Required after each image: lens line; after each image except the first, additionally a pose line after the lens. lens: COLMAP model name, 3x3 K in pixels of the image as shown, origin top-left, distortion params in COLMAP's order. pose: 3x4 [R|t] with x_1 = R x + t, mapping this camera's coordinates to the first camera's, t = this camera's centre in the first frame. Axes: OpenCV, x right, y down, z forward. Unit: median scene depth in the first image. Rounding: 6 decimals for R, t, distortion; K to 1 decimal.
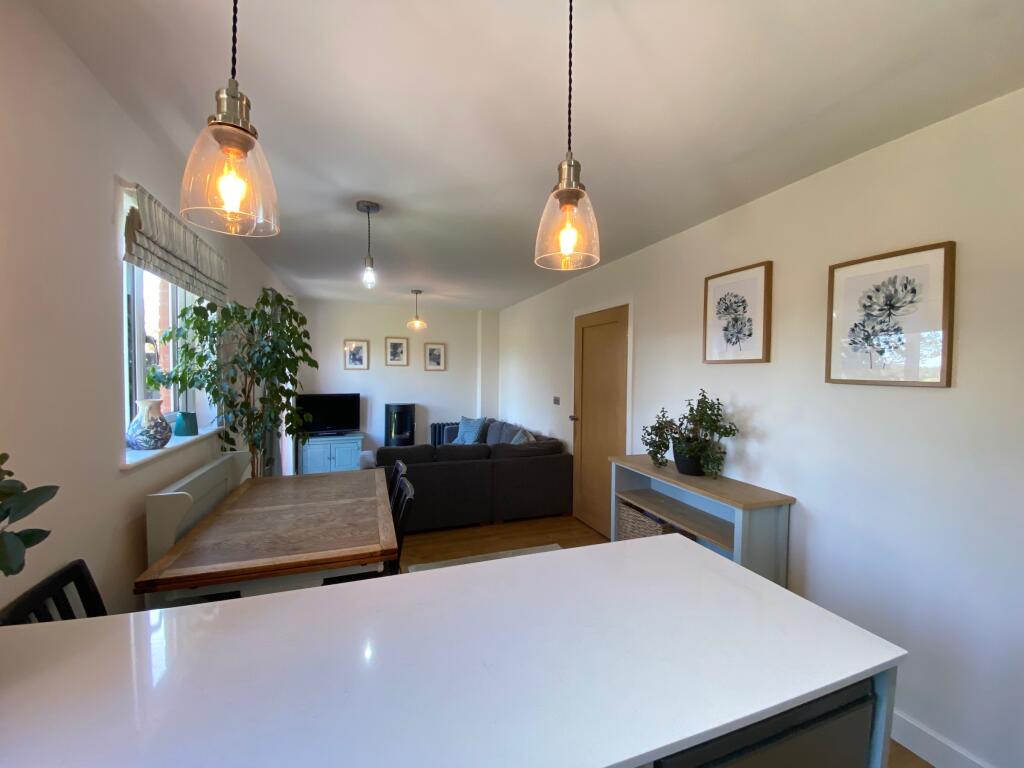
lens RADIAL K [[411.7, 0, 510.8], [0, 411.7, 383.2], [0, 0, 1]] dist [0.036102, -0.033734]
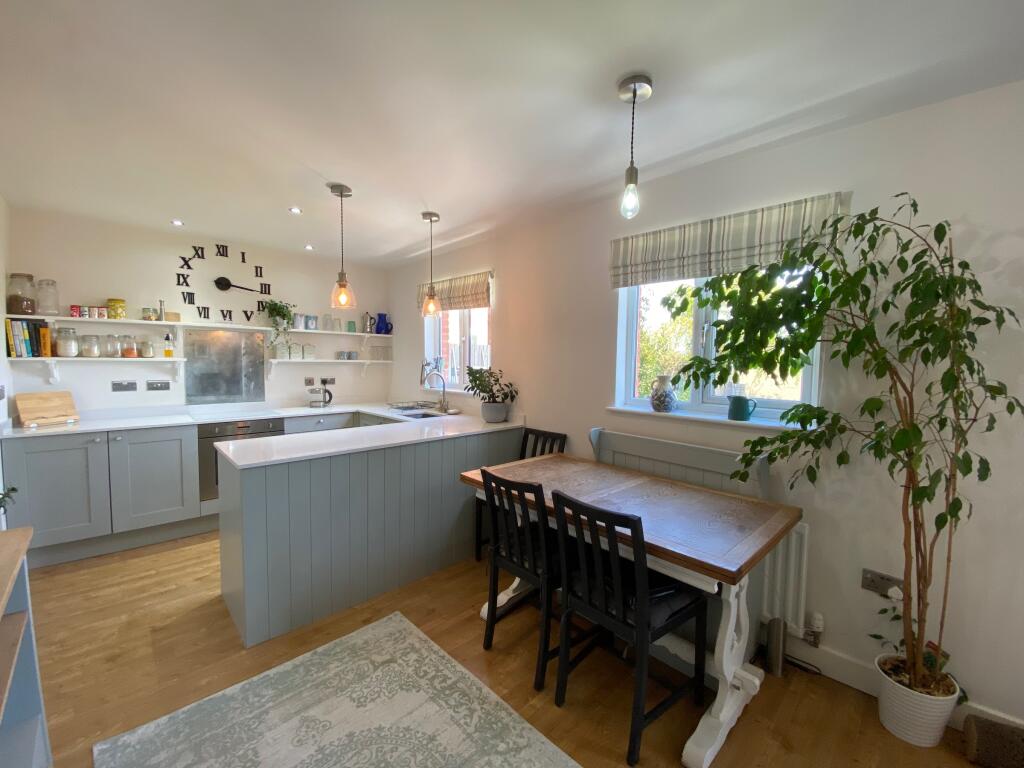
lens RADIAL K [[417.9, 0, 512.0], [0, 417.9, 384.0], [0, 0, 1]] dist [0.017657, -0.016863]
pose [[-0.914543, -0.000179, -0.404489, 0.056655], [-0.034835, 0.996319, 0.078320, -0.009161], [0.402987, 0.085718, -0.911183, 0.940392]]
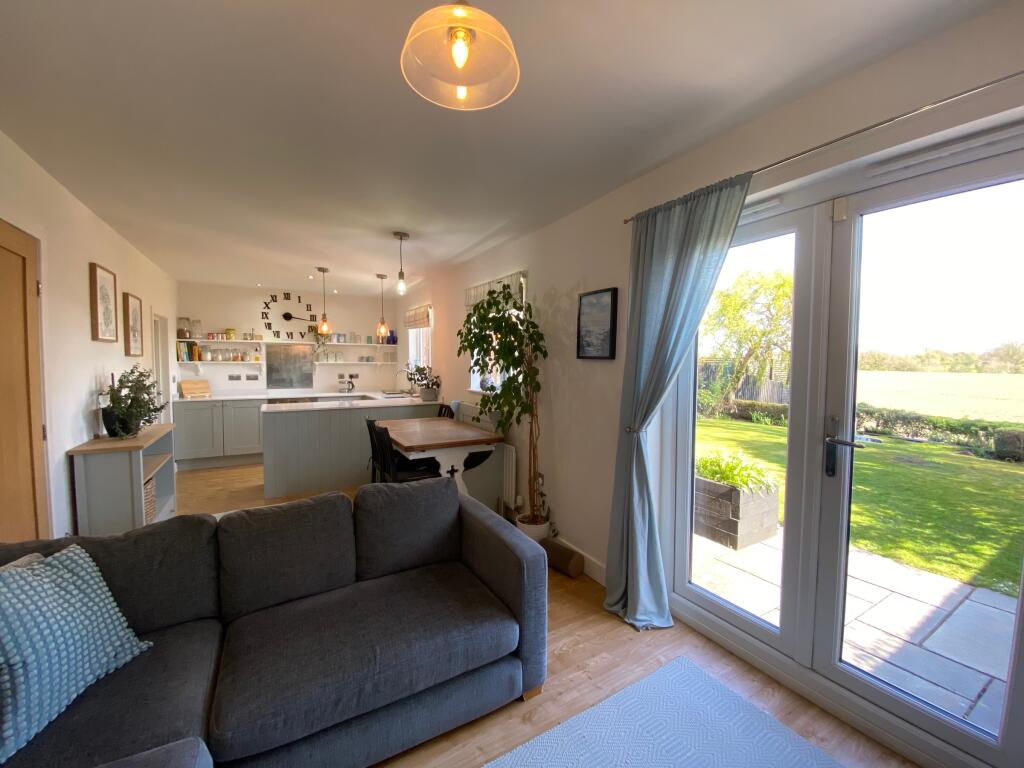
lens RADIAL K [[414.4, 0, 516.0], [0, 414.4, 386.2], [0, 0, 1]] dist [0.020018, -0.021522]
pose [[-0.982110, -0.005713, -0.188222, -0.280826], [-0.021970, 0.996190, 0.084397, -0.028297], [0.187023, 0.087022, -0.978494, 1.505771]]
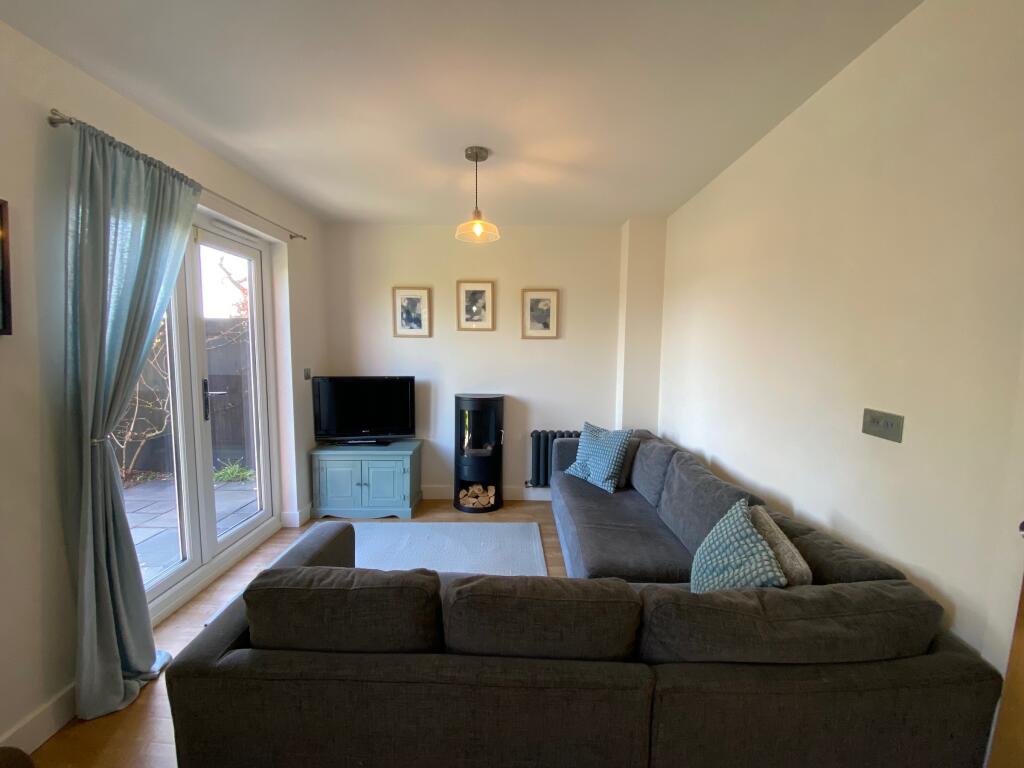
lens RADIAL K [[411.7, 0, 510.8], [0, 411.7, 383.2], [0, 0, 1]] dist [0.036102, -0.033734]
pose [[0.938666, 0.030046, -0.343516, -0.042891], [-0.010903, 0.998285, 0.057525, -0.002198], [0.344655, -0.050252, 0.937383, 0.745319]]
